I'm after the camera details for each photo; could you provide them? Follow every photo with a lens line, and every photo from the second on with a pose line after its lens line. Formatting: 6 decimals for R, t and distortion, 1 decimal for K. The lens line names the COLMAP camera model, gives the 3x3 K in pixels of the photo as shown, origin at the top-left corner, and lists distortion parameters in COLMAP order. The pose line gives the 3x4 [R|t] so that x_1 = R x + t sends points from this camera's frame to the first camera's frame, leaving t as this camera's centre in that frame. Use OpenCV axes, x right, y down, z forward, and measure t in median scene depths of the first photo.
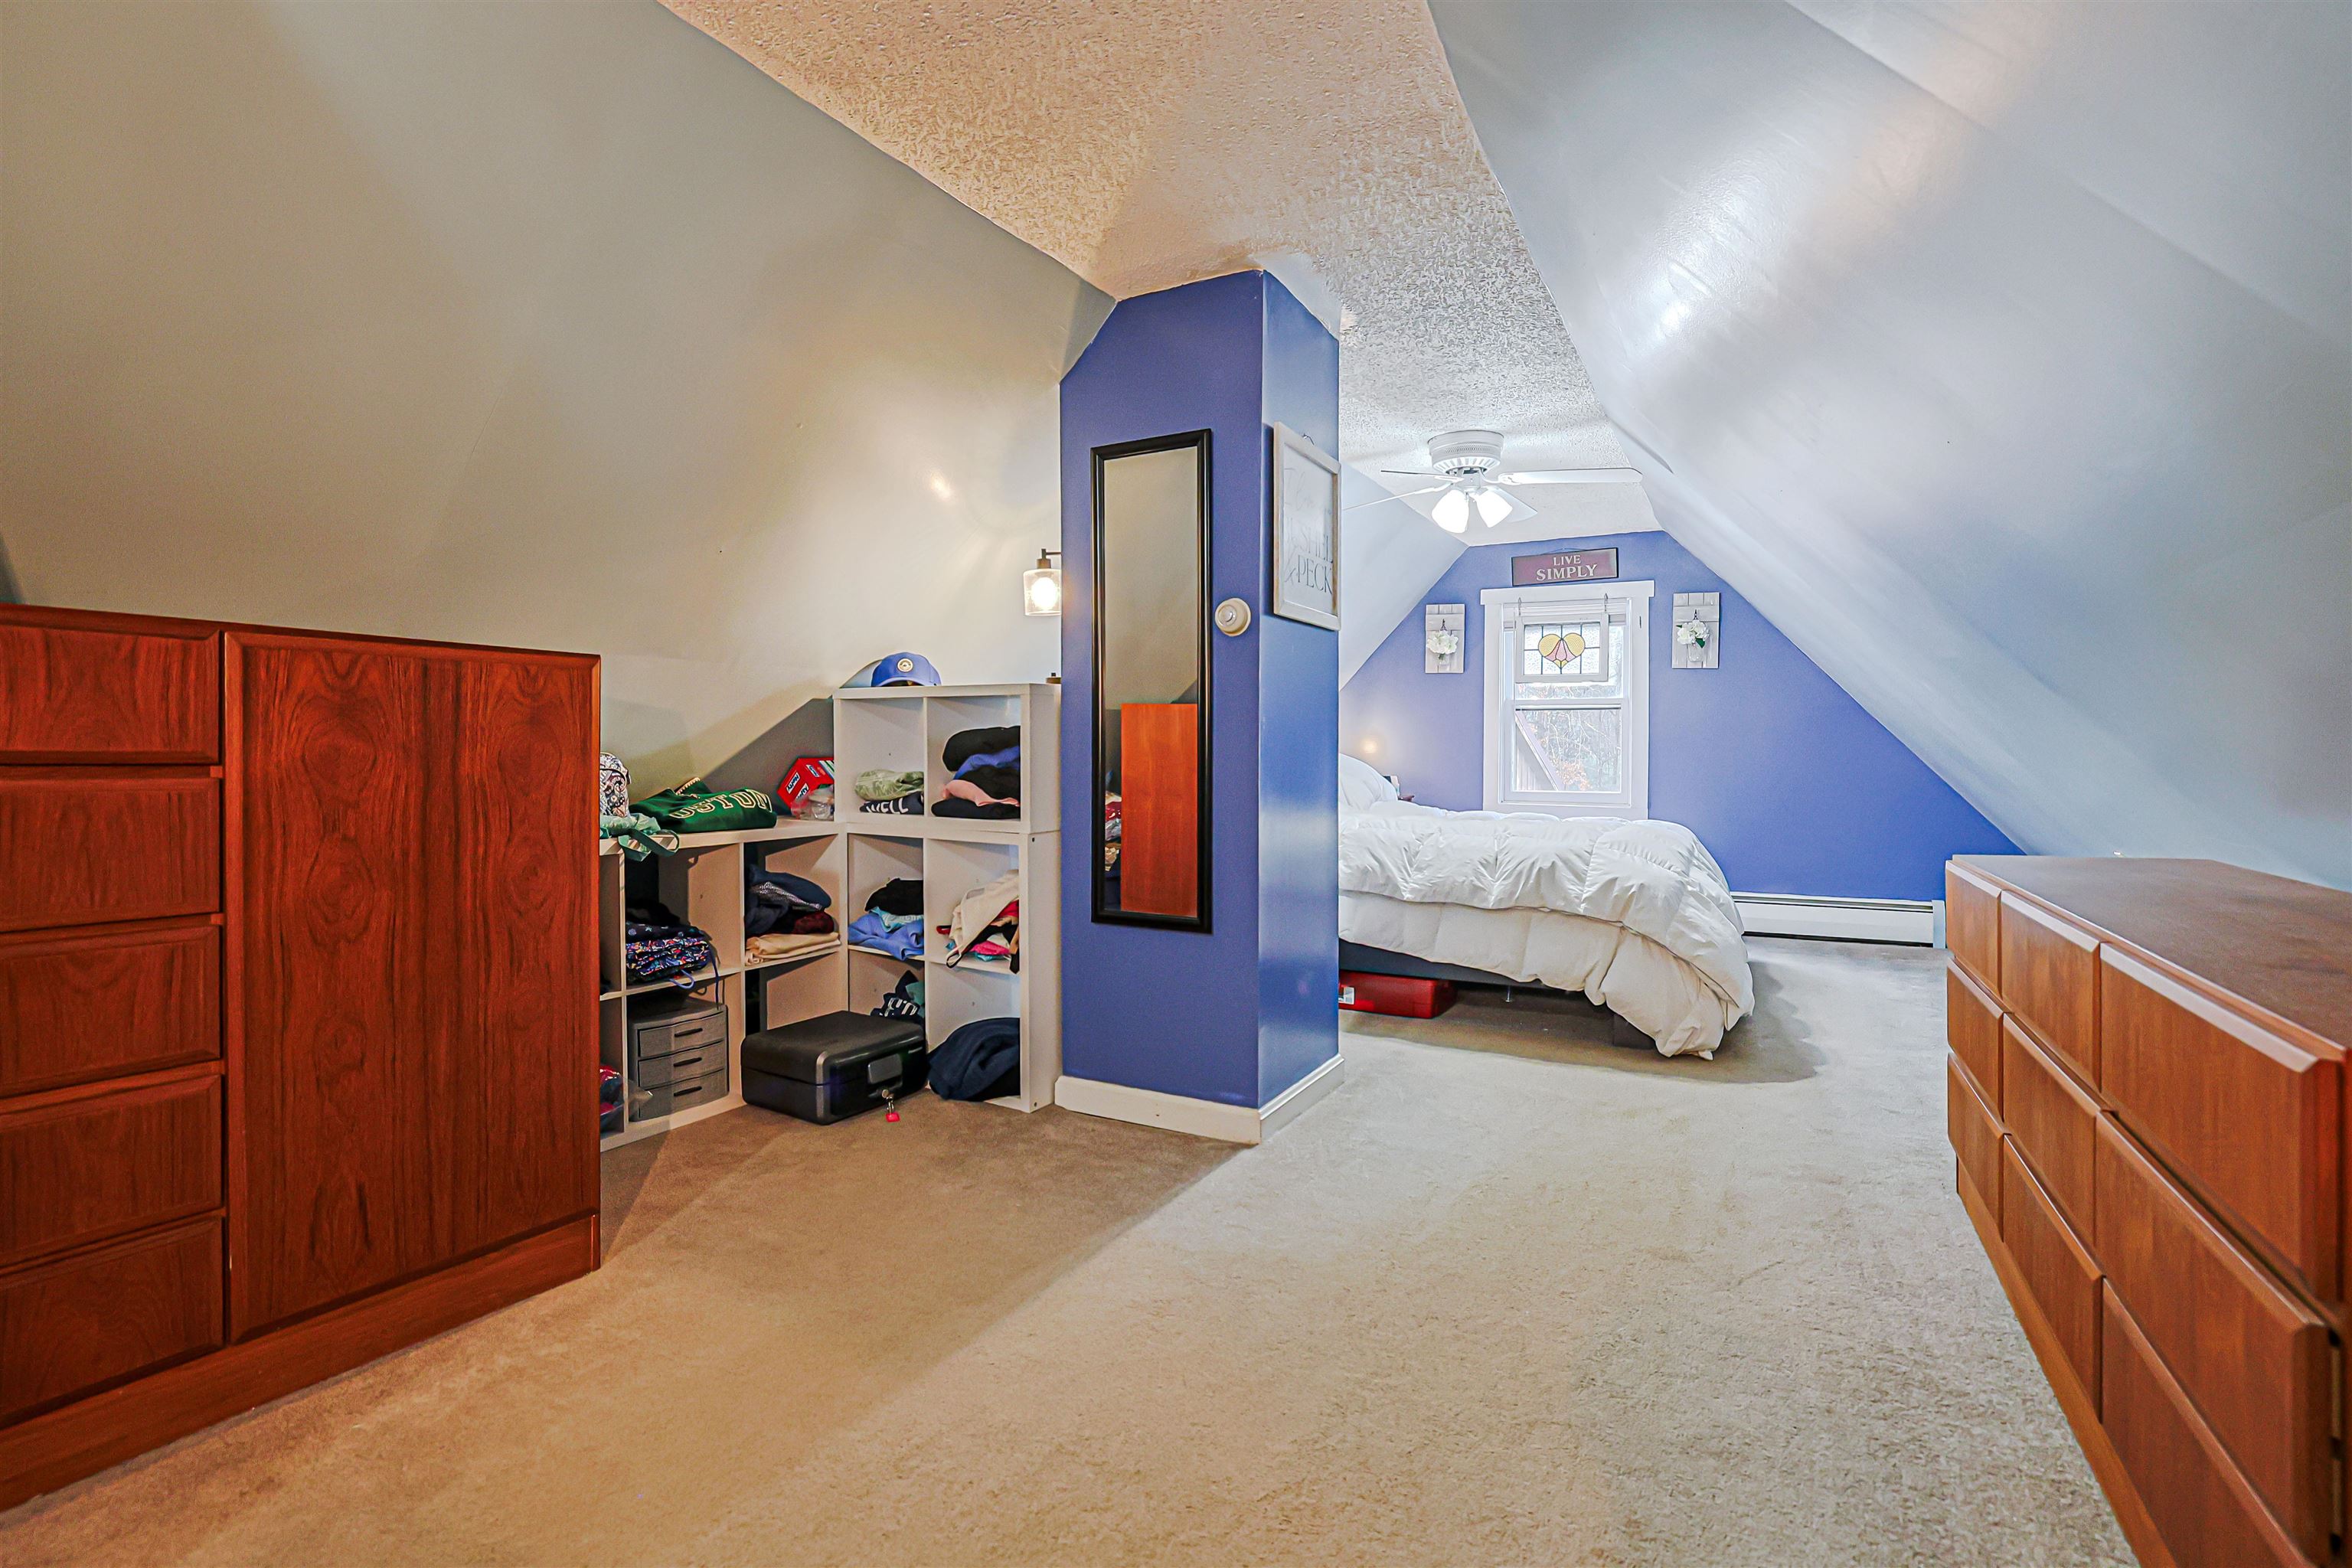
lens RADIAL K [[1081.9, 0, 1182.1], [0, 1081.9, 769.6], [0, 0, 1]] dist [-0.032214, 0.000791]
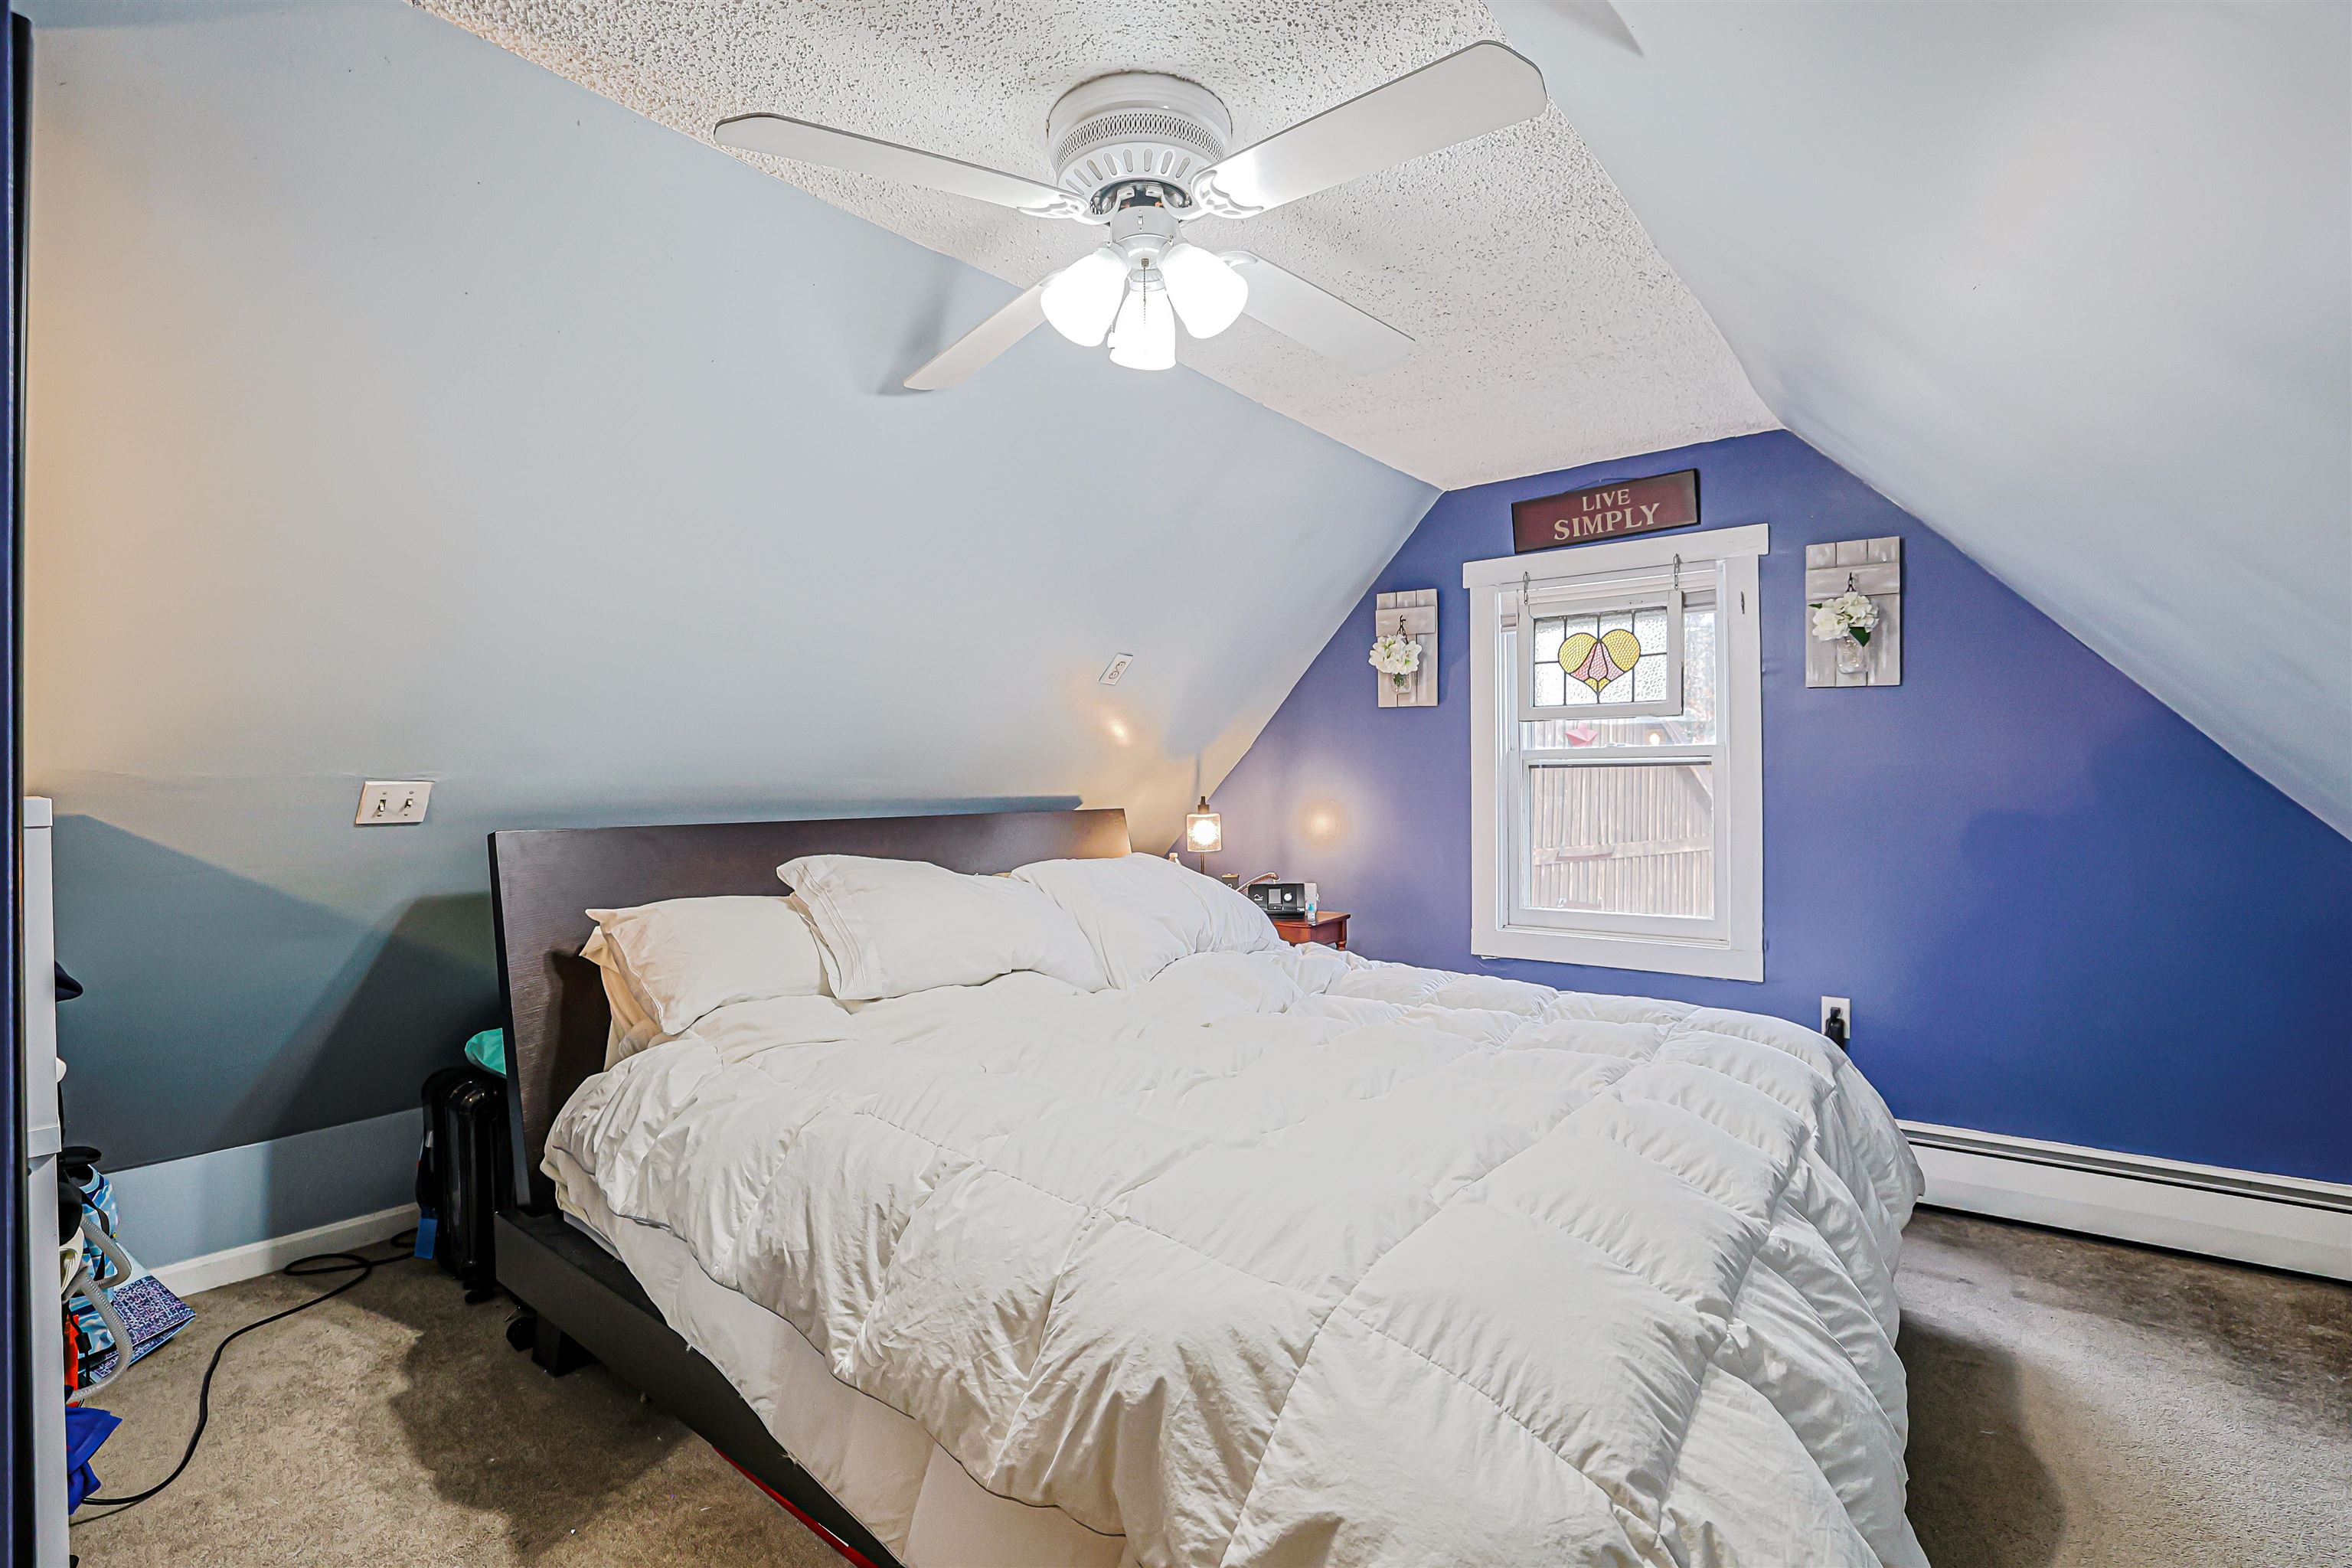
lens RADIAL K [[1081.9, 0, 1166.3], [0, 1081.9, 793.6], [0, 0, 1]] dist [-0.032214, 0.000791]
pose [[0.985089, -0.011610, -0.171652, 0.228214], [0.009674, 0.999880, -0.012111, -0.037600], [0.171772, 0.010269, 0.985083, 0.415843]]
